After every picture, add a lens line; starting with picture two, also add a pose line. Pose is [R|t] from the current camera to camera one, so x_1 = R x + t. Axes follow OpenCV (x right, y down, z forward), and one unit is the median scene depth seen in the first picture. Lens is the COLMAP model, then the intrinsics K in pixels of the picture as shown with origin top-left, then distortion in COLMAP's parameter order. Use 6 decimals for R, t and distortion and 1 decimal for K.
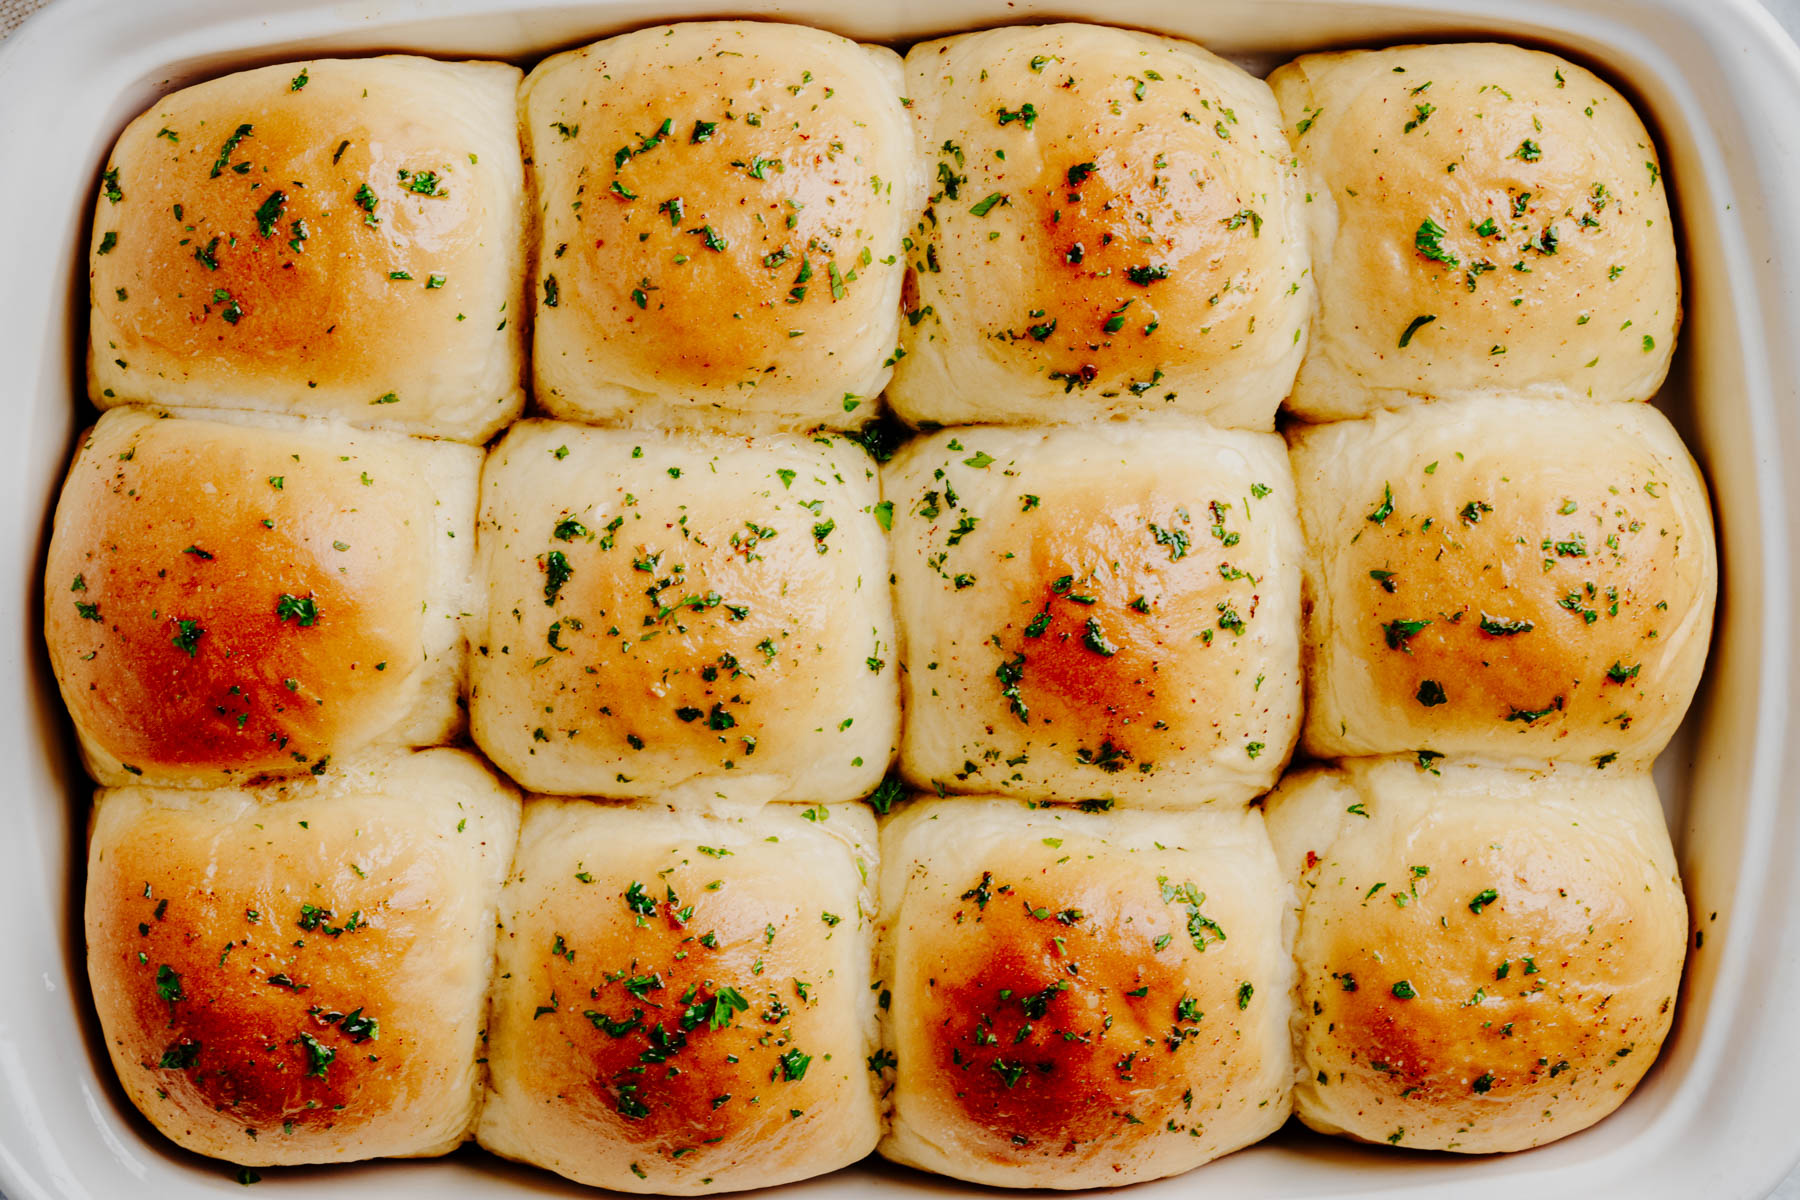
lens RADIAL K [[3568.0, 0, 904.7], [0, 3568.0, 606.6], [0, 0, 1]] dist [-0.135485, 0.000000]
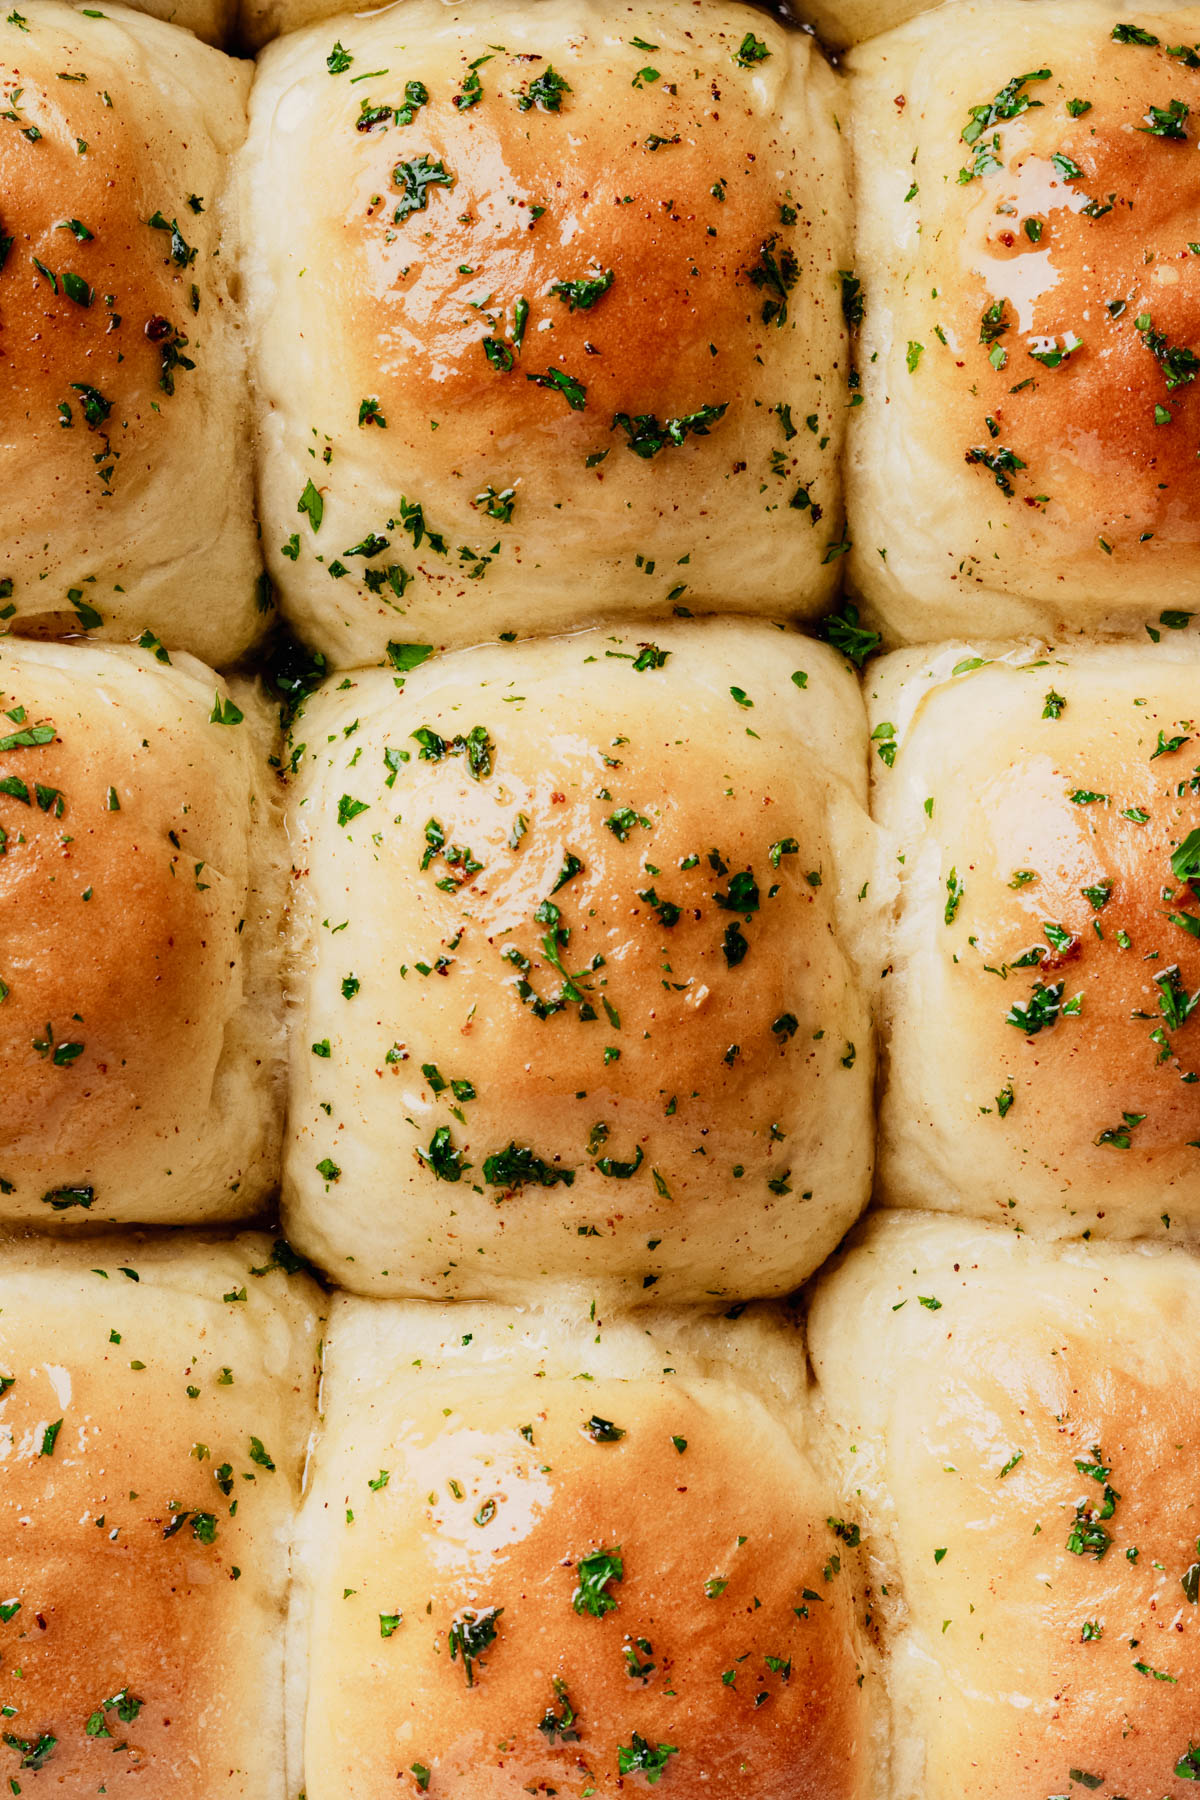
lens RADIAL K [[3568.0, 0, 614.2], [0, 3568.0, 892.2], [0, 0, 1]] dist [-0.135485, 0.000000]
pose [[-0.045440, -0.998924, -0.009224, -0.044663], [0.998921, -0.045348, -0.010001, 0.015859], [0.009572, -0.009669, 0.999907, 0.380110]]
